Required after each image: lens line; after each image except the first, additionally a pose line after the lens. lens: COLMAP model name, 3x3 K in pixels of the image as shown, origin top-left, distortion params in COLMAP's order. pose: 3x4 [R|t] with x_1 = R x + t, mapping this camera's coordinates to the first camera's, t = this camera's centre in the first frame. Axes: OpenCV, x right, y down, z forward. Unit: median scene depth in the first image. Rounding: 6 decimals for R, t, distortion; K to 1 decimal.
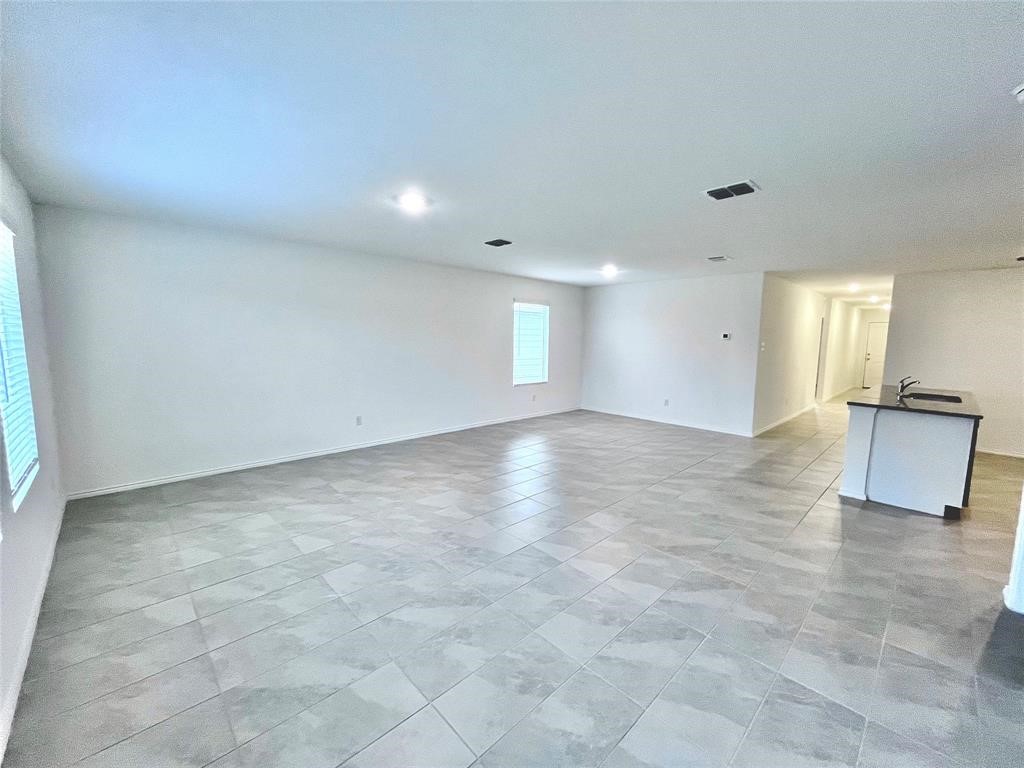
lens RADIAL K [[413.2, 0, 506.3], [0, 413.2, 381.4], [0, 0, 1]] dist [0.002661, -0.001802]
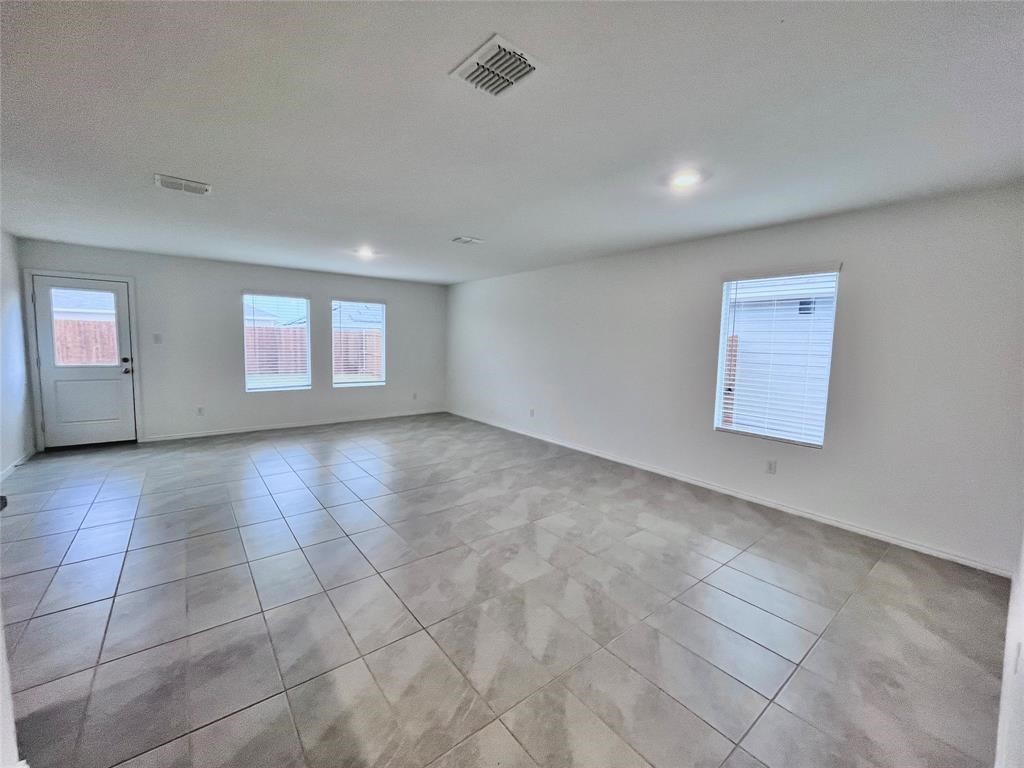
lens RADIAL K [[413.2, 0, 513.6], [0, 413.2, 379.3], [0, 0, 1]] dist [0.002661, -0.001802]
pose [[-0.090619, 0.059795, -0.994089, 0.834245], [-0.130923, 0.988817, 0.071412, -0.084478], [0.987242, 0.136620, -0.081777, 1.063442]]
